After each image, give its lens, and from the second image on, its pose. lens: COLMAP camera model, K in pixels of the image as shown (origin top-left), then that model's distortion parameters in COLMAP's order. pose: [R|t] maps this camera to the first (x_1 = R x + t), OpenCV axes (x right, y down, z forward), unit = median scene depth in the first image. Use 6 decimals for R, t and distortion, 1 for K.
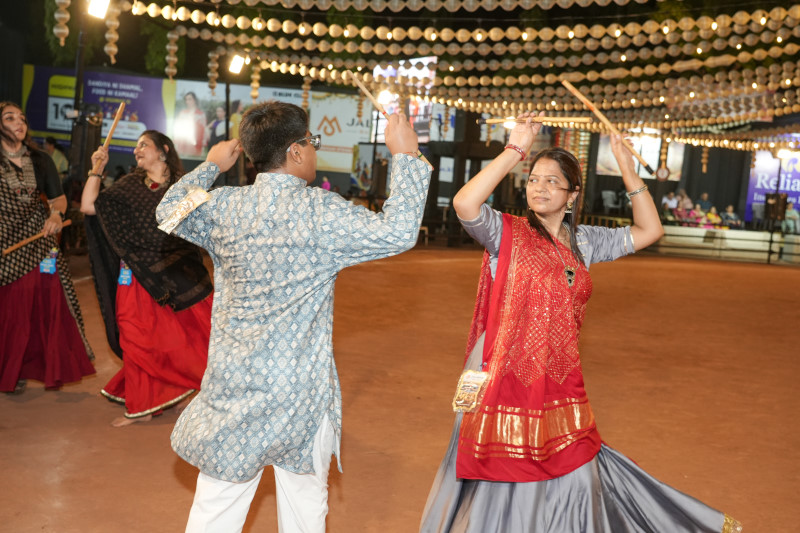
lens RADIAL K [[945.7, 0, 400.0], [0, 945.7, 266.5], [0, 0, 1]] dist [0.115131, -0.292233]
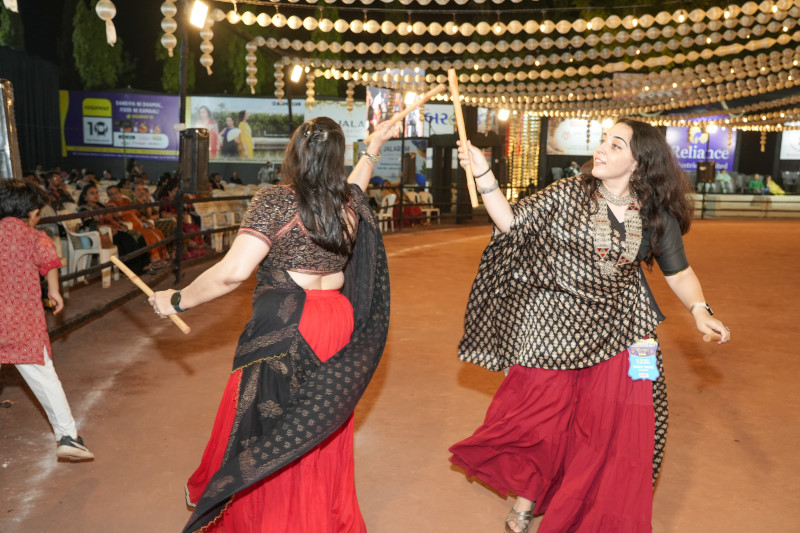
lens RADIAL K [[723.2, 0, 400.0], [0, 723.2, 266.5], [0, 0, 1]] dist [0.020154, 0.005459]
pose [[0.995380, -0.069747, 0.065991, -0.109853], [0.066537, 0.996547, 0.049658, -0.022848], [-0.069226, -0.045038, 0.996584, 0.140082]]
